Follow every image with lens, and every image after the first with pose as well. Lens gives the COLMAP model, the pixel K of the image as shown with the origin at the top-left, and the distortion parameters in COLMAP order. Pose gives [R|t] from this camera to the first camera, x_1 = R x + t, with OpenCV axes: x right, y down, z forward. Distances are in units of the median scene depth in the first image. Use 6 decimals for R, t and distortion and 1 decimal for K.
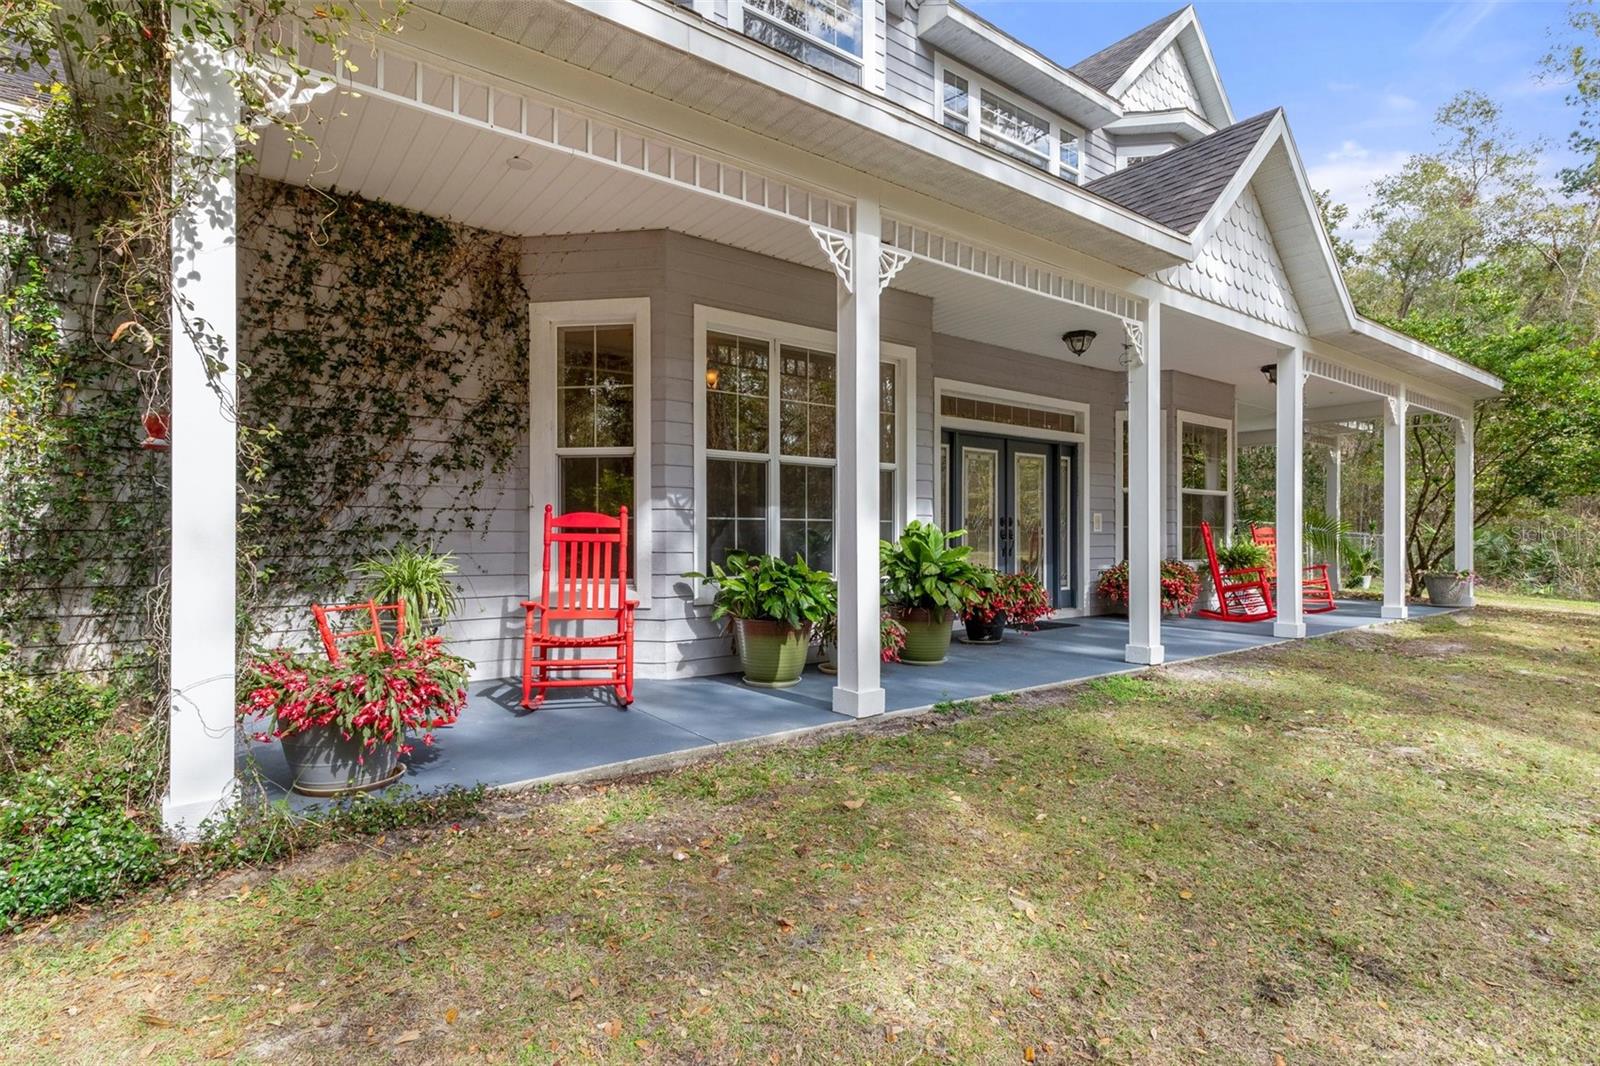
lens RADIAL K [[798.4, 0, 806.3], [0, 798.4, 537.3], [0, 0, 1]] dist [0.011401, -0.001773]
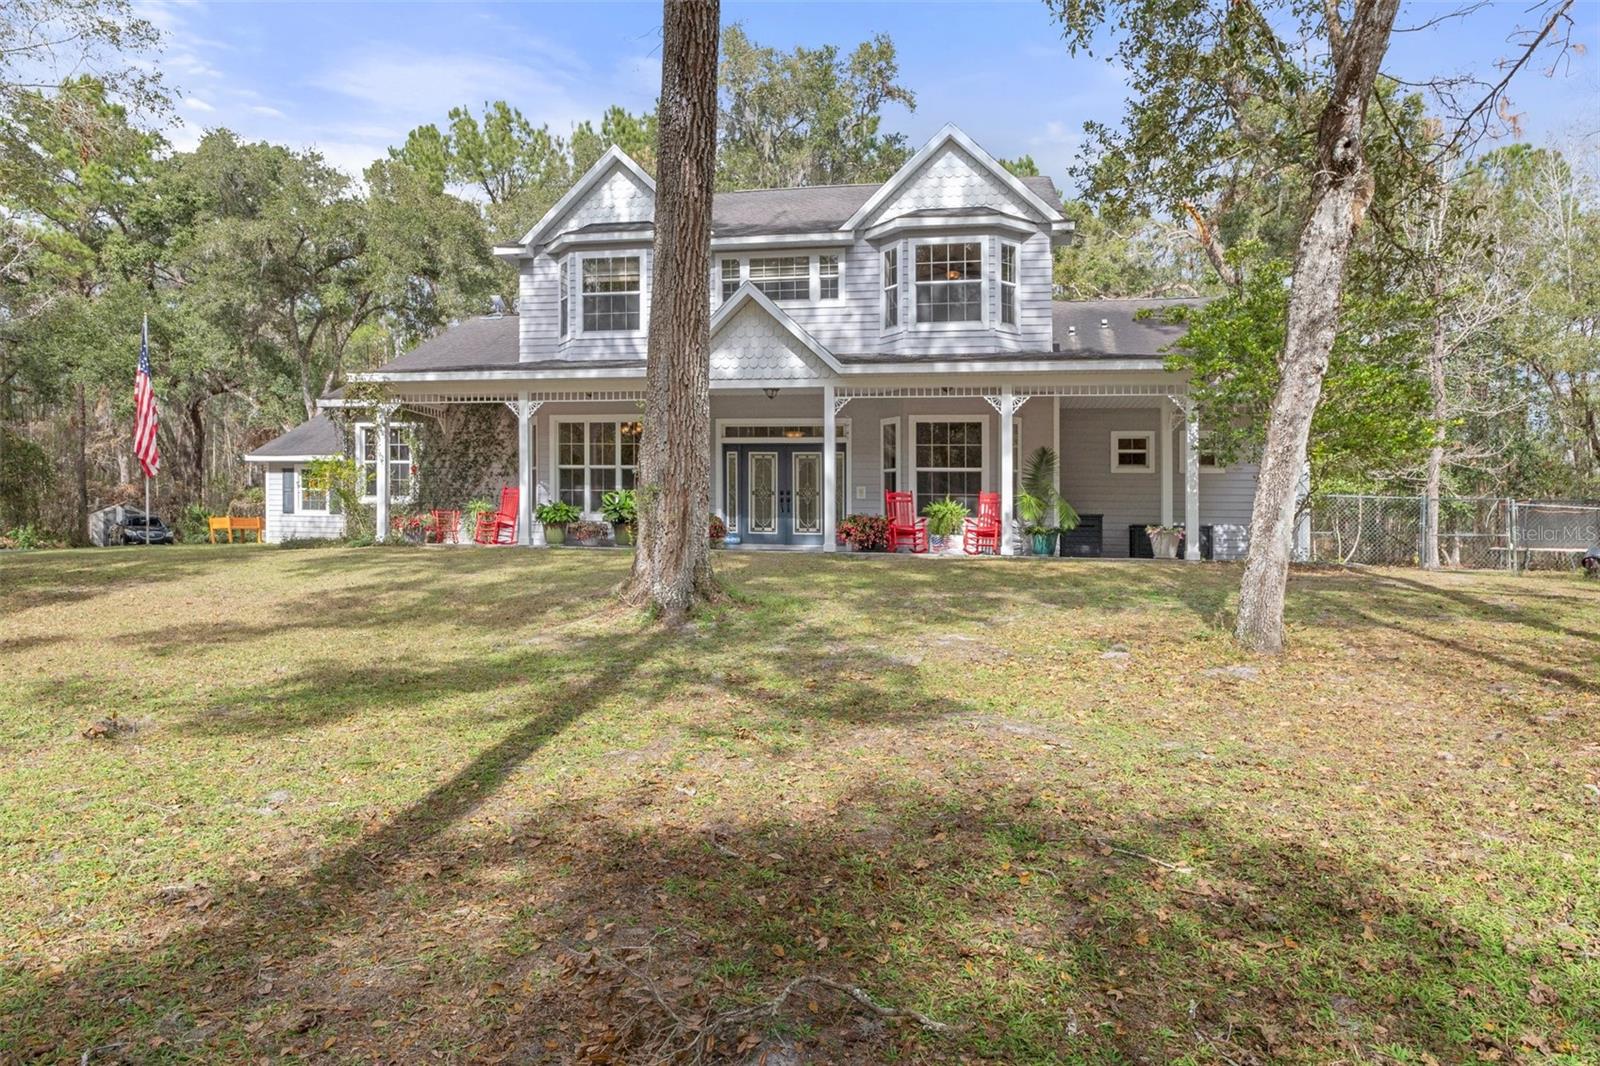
lens RADIAL K [[970.1, 0, 843.1], [0, 970.1, 547.3], [0, 0, 1]] dist [-0.002596, -0.001128]
pose [[0.661546, 0.011261, -0.749820, 3.159877], [-0.020549, 0.999784, -0.003115, 0.170017], [0.749623, 0.017469, 0.661634, -0.492165]]
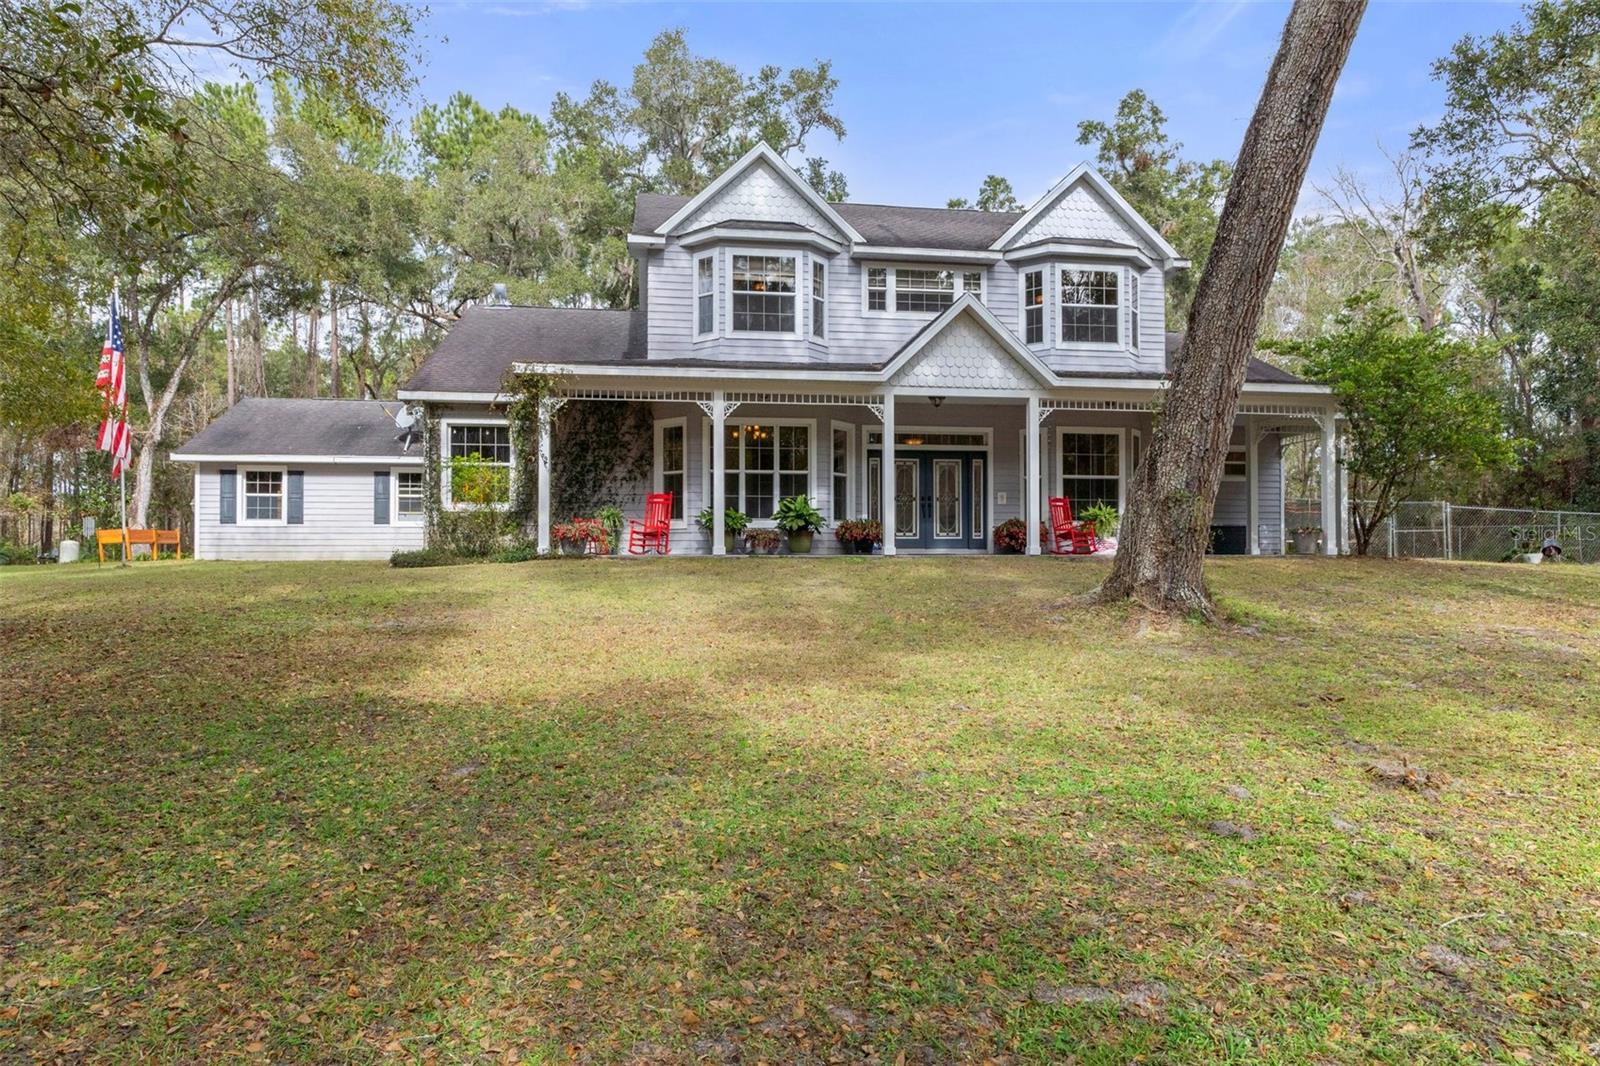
lens RADIAL K [[970.1, 0, 797.5], [0, 970.1, 546.7], [0, 0, 1]] dist [-0.002596, -0.001128]
pose [[0.873924, -0.007717, -0.486002, 1.729979], [0.001274, 0.999907, -0.013586, 0.193025], [0.486061, 0.011254, 0.873852, -1.703837]]
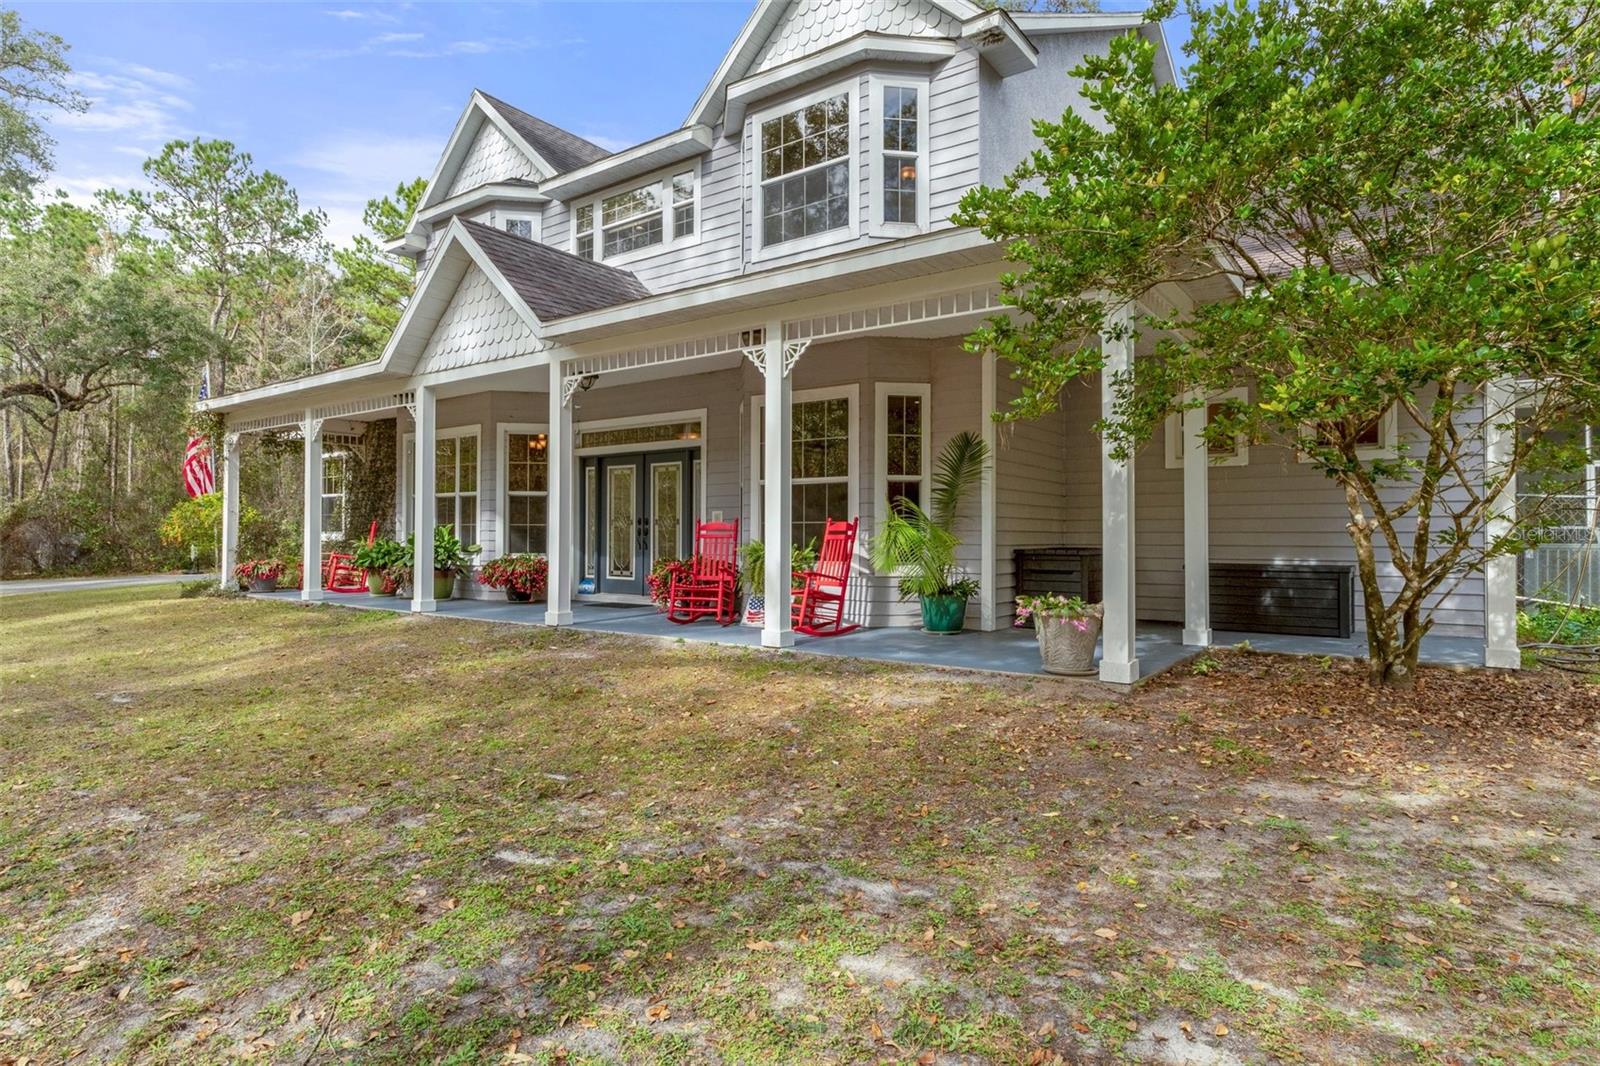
lens RADIAL K [[880.0, 0, 796.2], [0, 880.0, 532.4], [0, 0, 1]] dist [-0.030198, 0.004955]
pose [[0.270053, -0.004529, -0.962835, 2.645260], [-0.005822, 0.999963, -0.006336, 0.006700], [0.962828, 0.007317, 0.270017, 1.418612]]
